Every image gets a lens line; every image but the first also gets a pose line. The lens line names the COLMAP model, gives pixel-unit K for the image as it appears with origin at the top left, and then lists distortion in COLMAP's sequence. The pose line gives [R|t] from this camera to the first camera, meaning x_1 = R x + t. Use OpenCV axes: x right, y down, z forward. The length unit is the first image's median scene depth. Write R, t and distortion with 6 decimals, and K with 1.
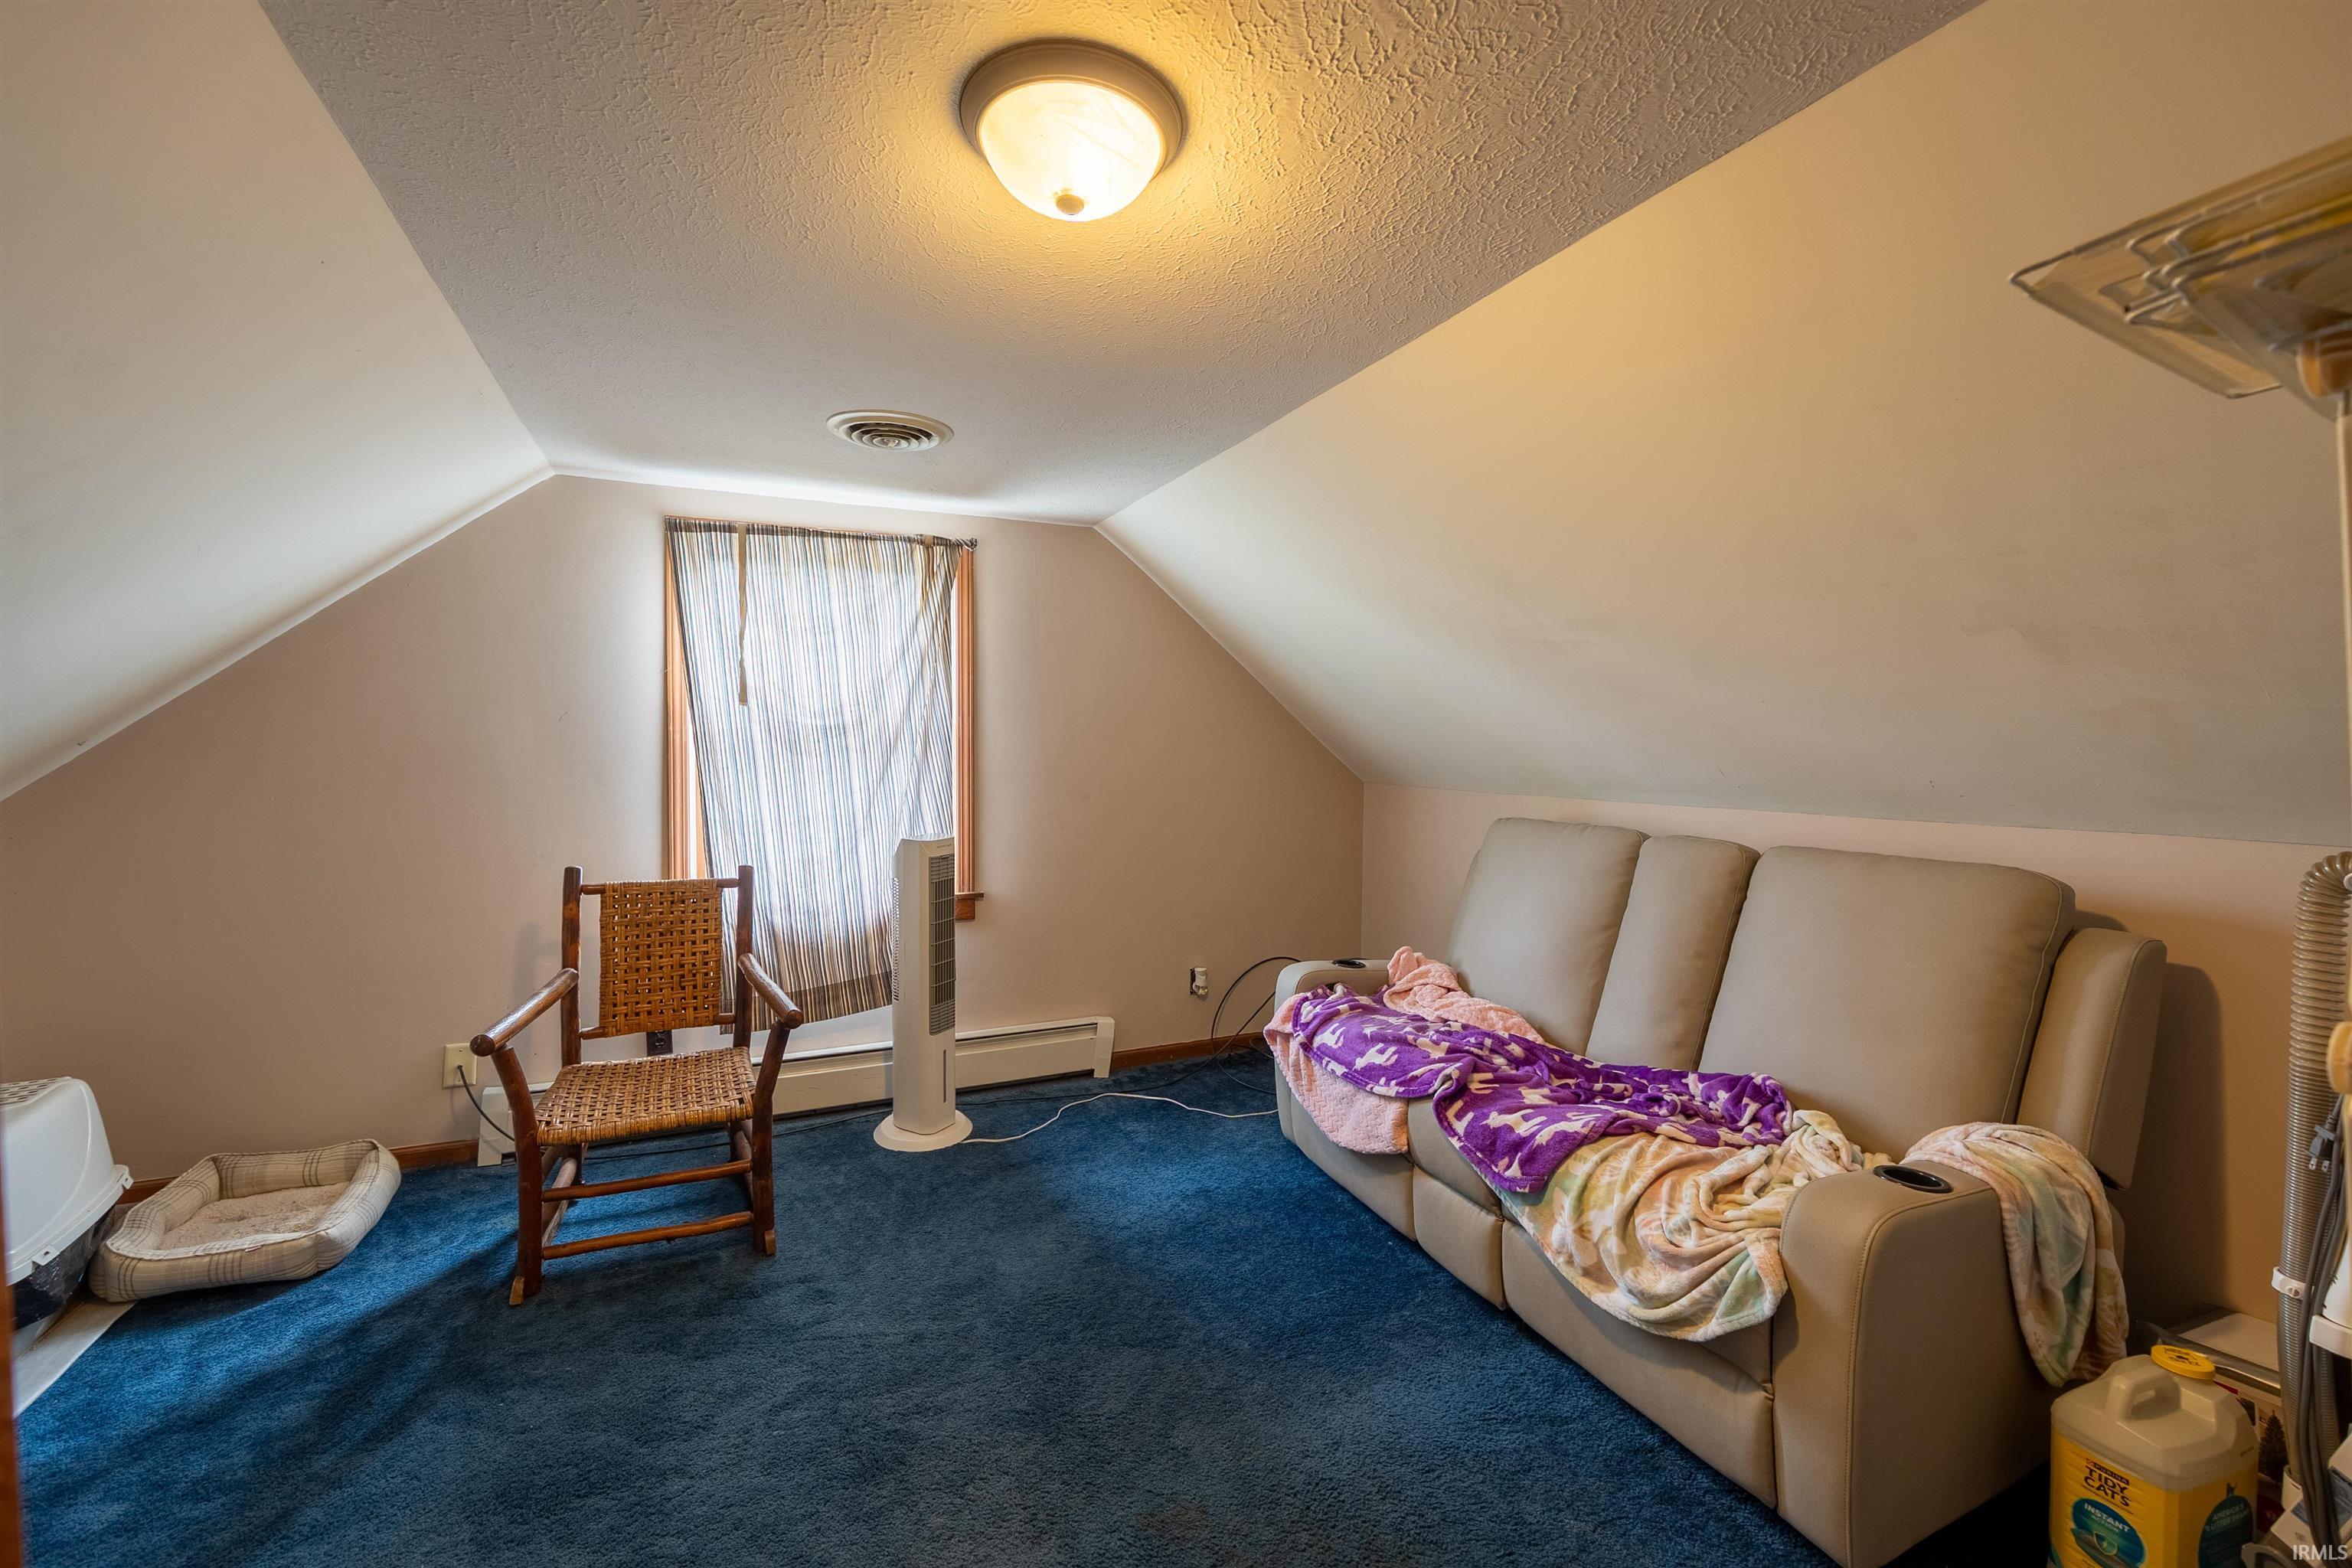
lens RADIAL K [[974.1, 0, 1180.0], [0, 974.1, 774.4], [0, 0, 1]] dist [-0.006348, -0.000168]
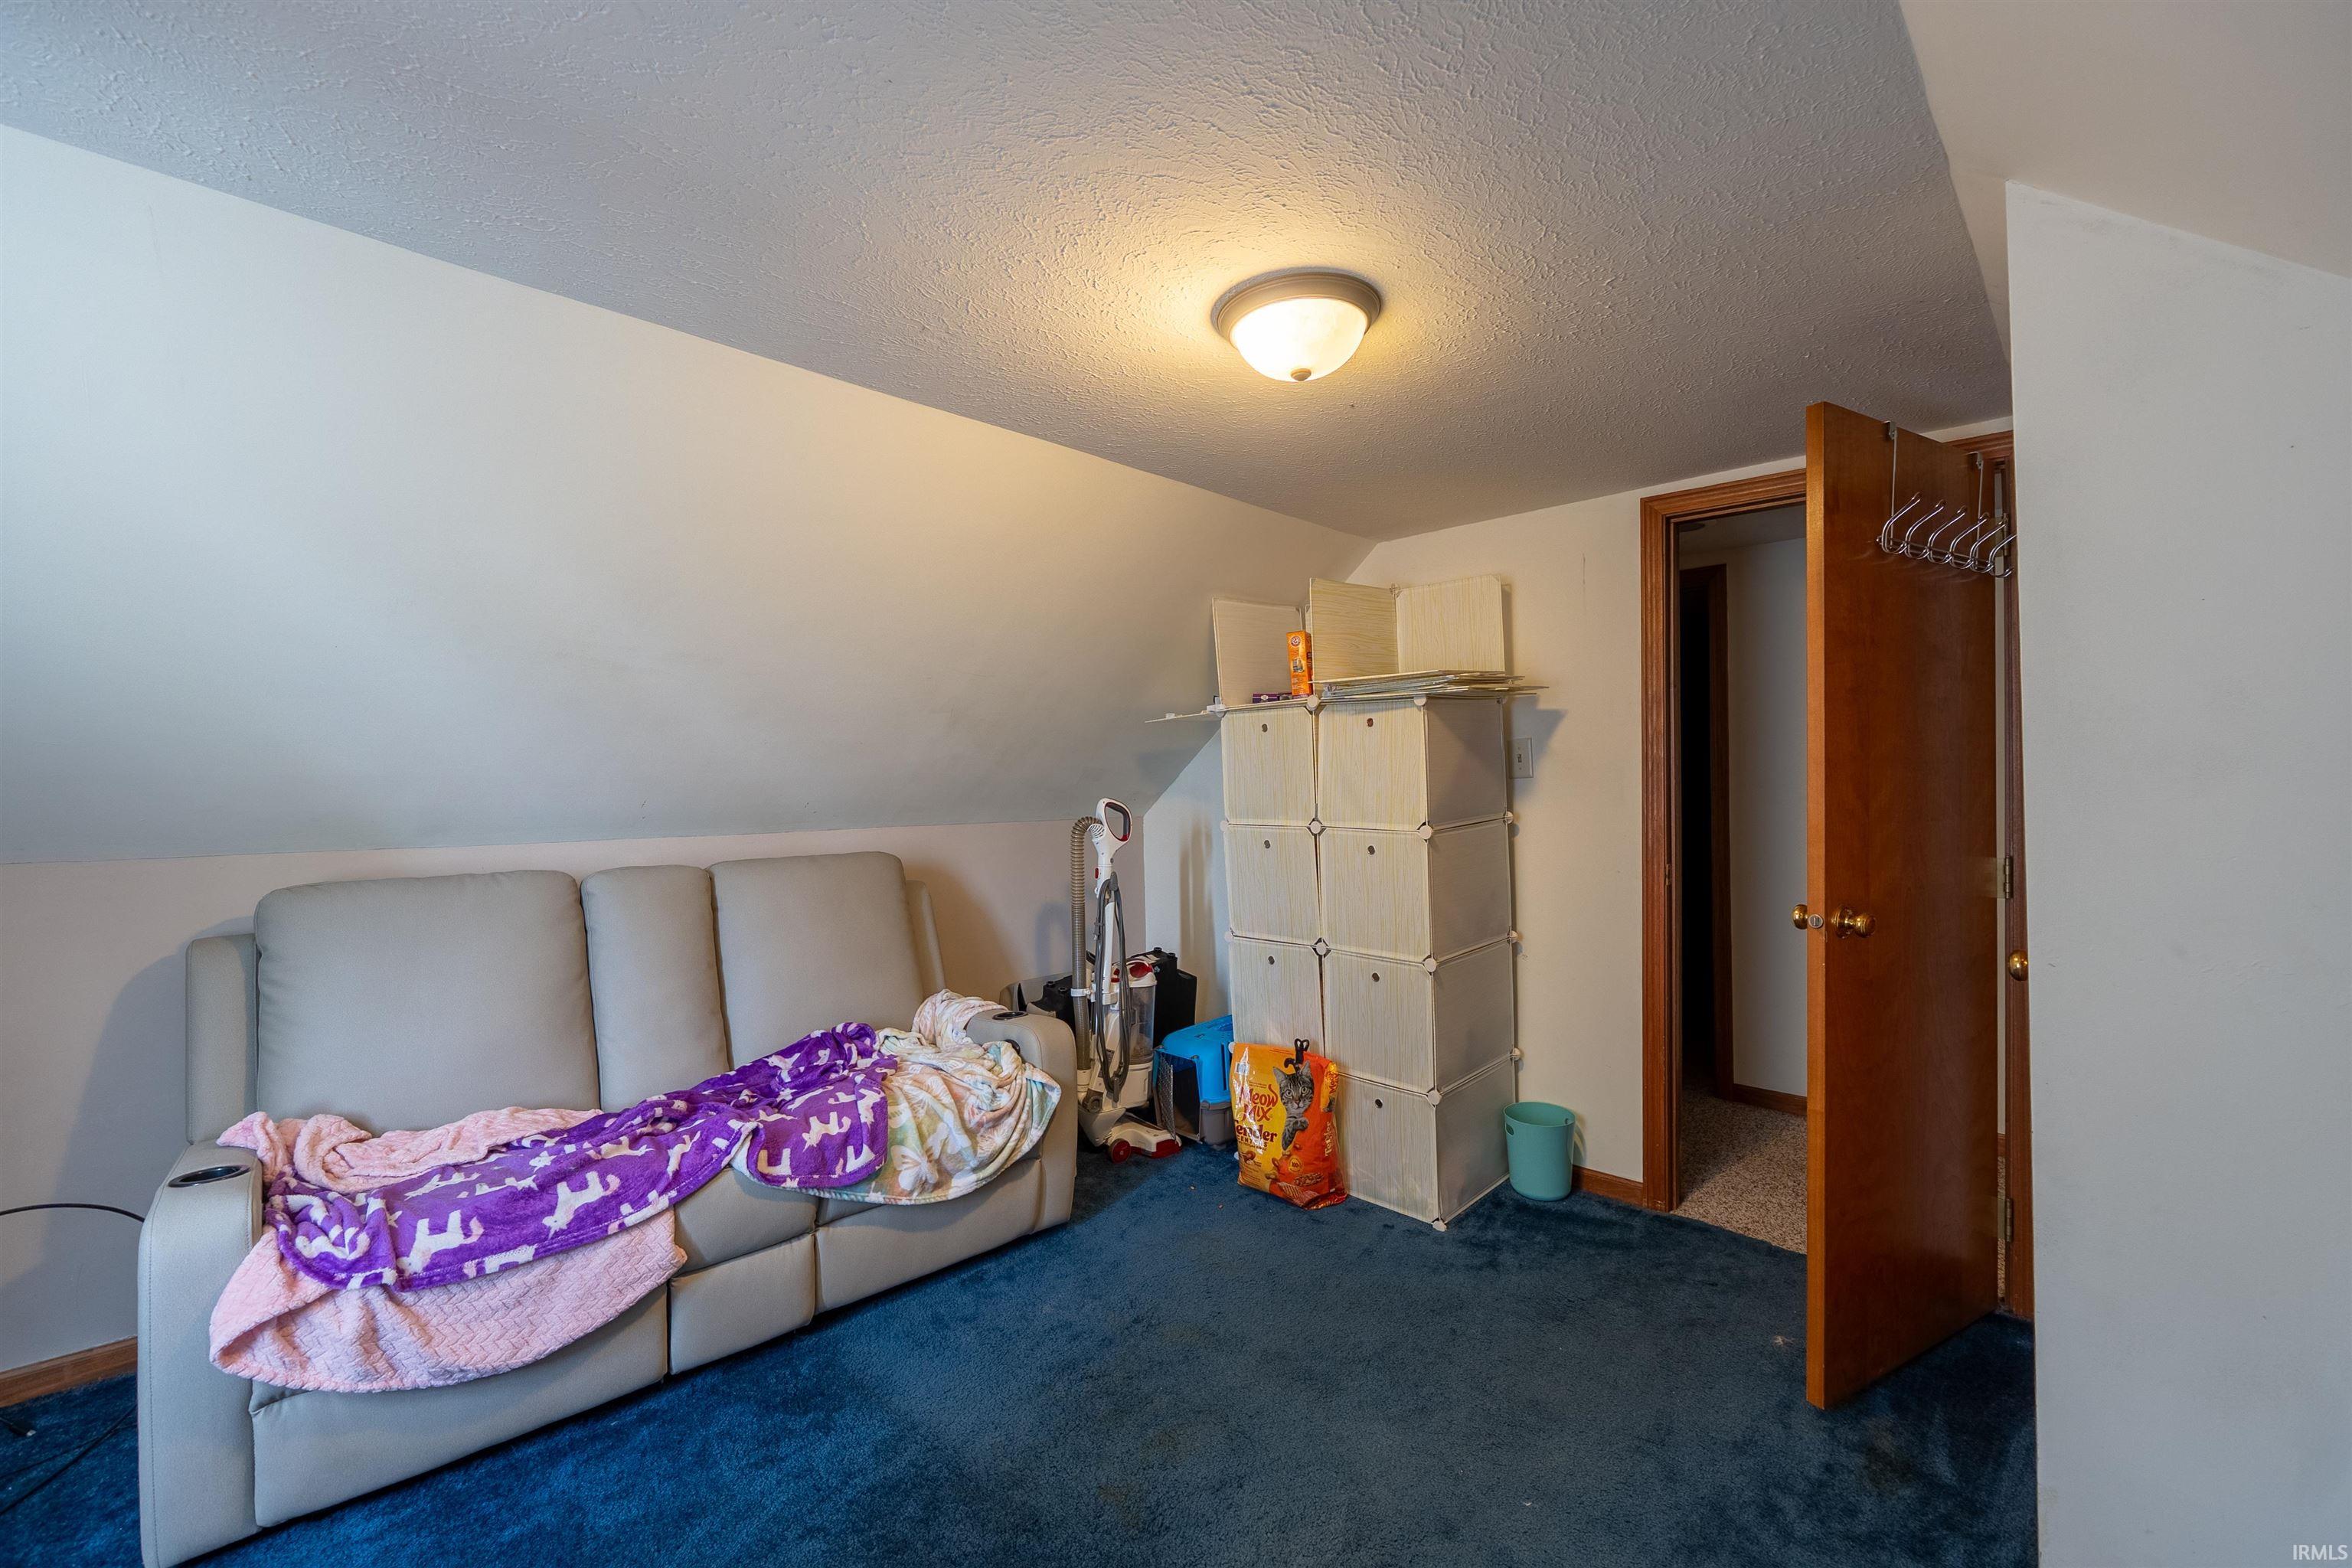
lens RADIAL K [[974.1, 0, 1180.0], [0, 974.1, 774.4], [0, 0, 1]] dist [-0.006348, -0.000168]
pose [[-0.350375, 0.007600, 0.936578, -0.761982], [0.038301, 0.999247, 0.006220, -0.023078], [-0.935826, 0.038051, -0.350403, 0.949082]]
